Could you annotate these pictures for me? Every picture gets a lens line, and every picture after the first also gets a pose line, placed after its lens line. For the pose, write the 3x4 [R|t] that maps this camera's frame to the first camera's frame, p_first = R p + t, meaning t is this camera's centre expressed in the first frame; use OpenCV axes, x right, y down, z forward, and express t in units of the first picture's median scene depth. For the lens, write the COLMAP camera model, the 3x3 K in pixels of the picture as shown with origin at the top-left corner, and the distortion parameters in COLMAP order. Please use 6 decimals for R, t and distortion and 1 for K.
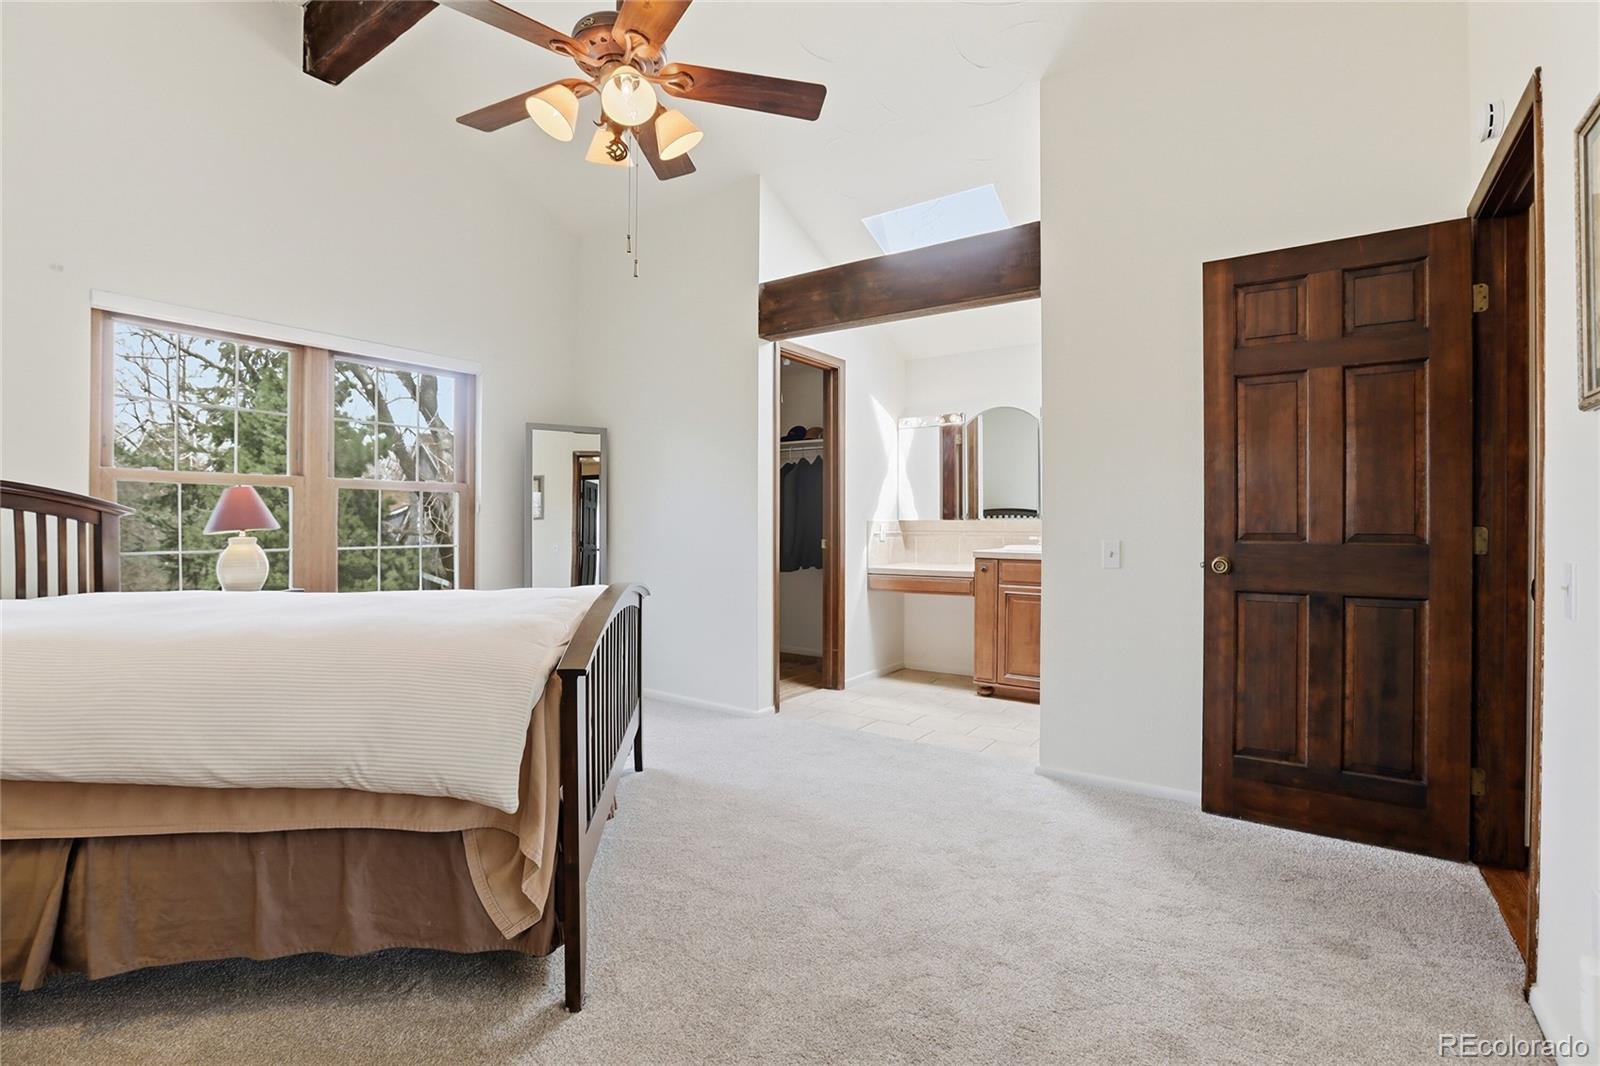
lens RADIAL K [[734.8, 0, 800.6], [0, 734.8, 521.9], [0, 0, 1]] dist [-0.072314, 0.024248]
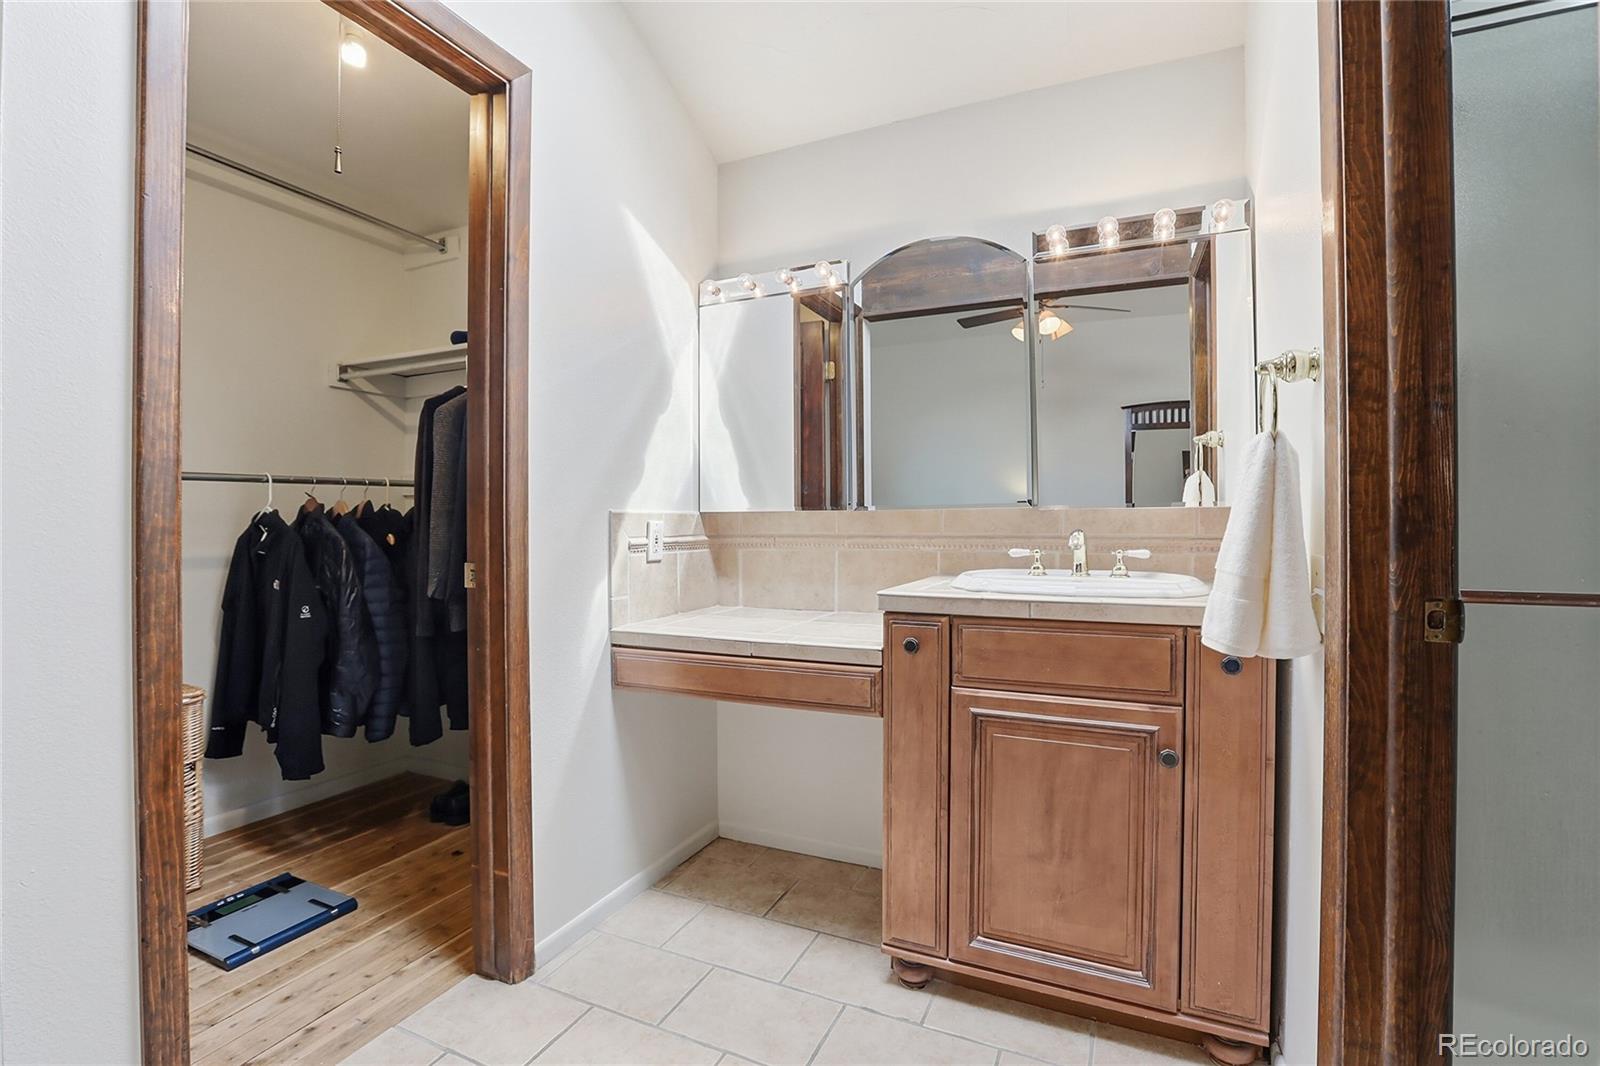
lens RADIAL K [[734.8, 0, 800.6], [0, 734.8, 521.9], [0, 0, 1]] dist [-0.072314, 0.024248]
pose [[0.983218, -0.005420, 0.182355, 0.120164], [0.005643, 0.999984, -0.000705, 0.004590], [-0.182348, 0.001722, 0.983233, 0.594717]]
